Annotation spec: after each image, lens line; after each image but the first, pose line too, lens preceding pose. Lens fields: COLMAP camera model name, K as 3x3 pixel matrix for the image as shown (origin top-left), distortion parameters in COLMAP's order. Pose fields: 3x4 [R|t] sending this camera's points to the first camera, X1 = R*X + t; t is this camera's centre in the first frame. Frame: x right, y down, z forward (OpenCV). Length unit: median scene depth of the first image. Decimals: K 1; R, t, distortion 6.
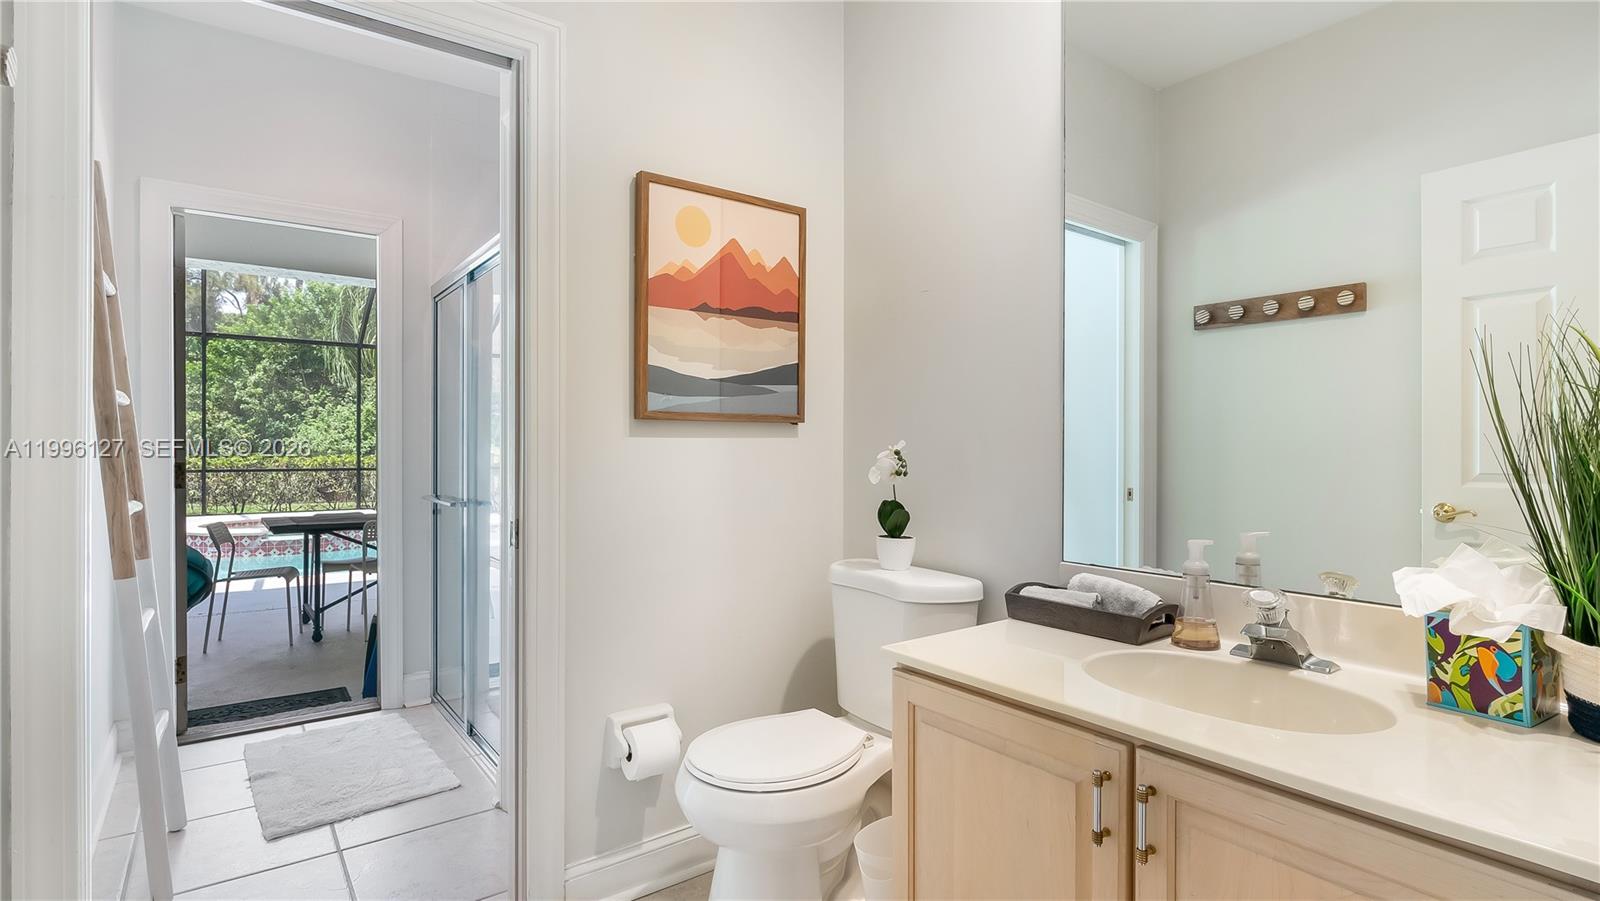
lens RADIAL K [[746.6, 0, 795.9], [0, 746.6, 450.3], [0, 0, 1]] dist [-0.000998, 0.000332]
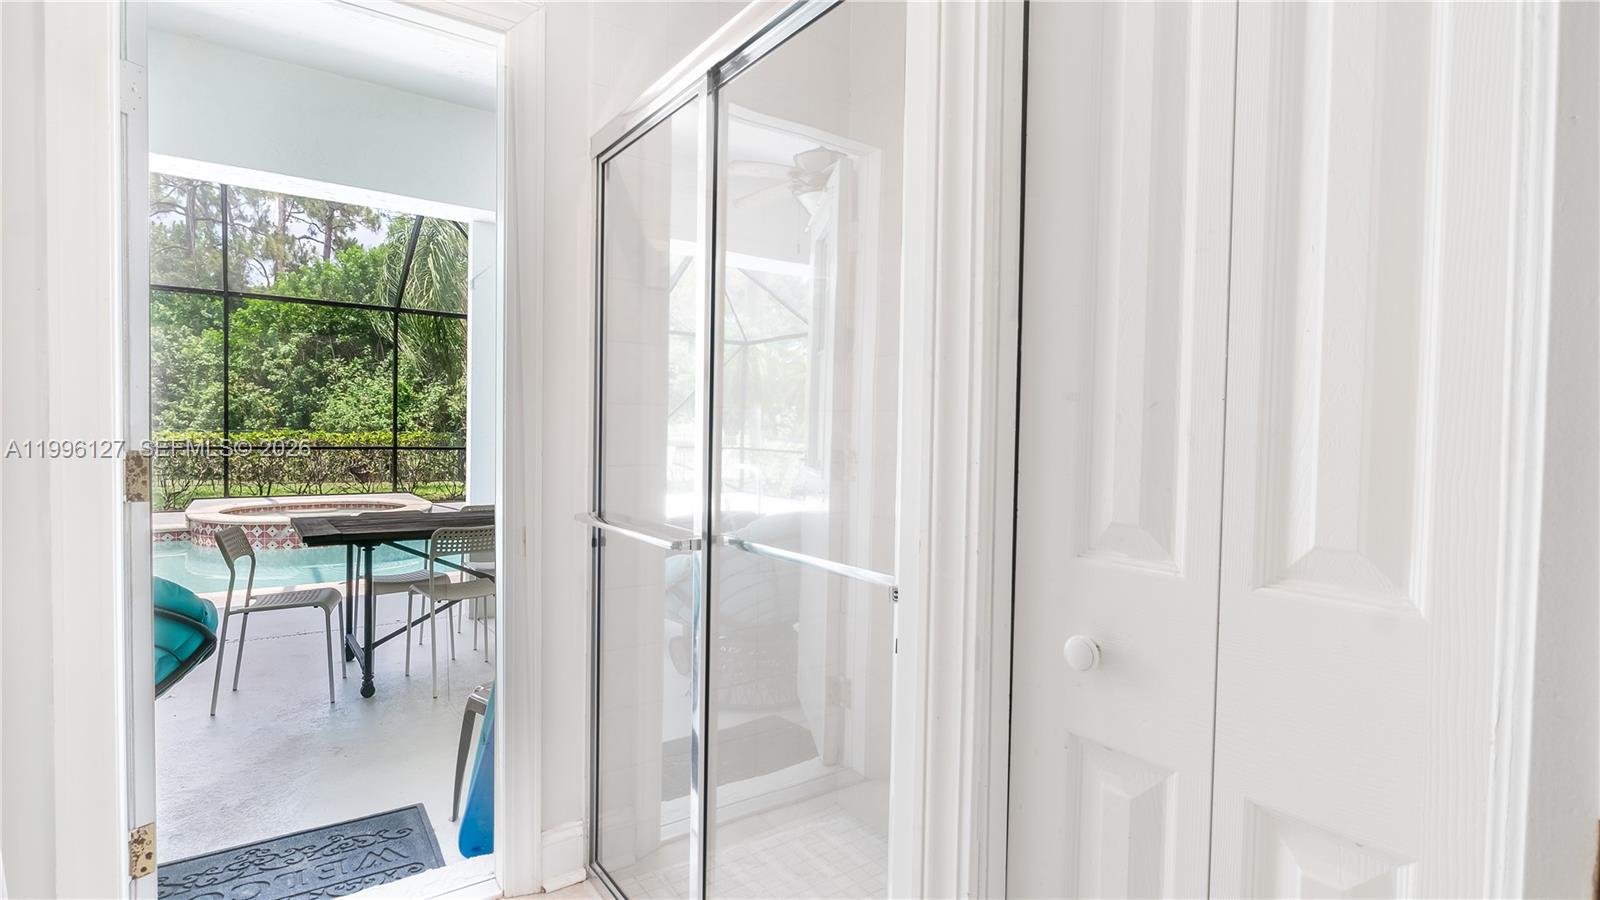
lens RADIAL K [[768.2, 0, 799.2], [0, 768.2, 454.3], [0, 0, 1]] dist [0.001901, 0.000403]
pose [[0.999213, 0.018084, -0.035291, -0.068587], [-0.017139, 0.999491, 0.026900, -0.000523], [0.035759, -0.026274, 0.999015, 0.094715]]
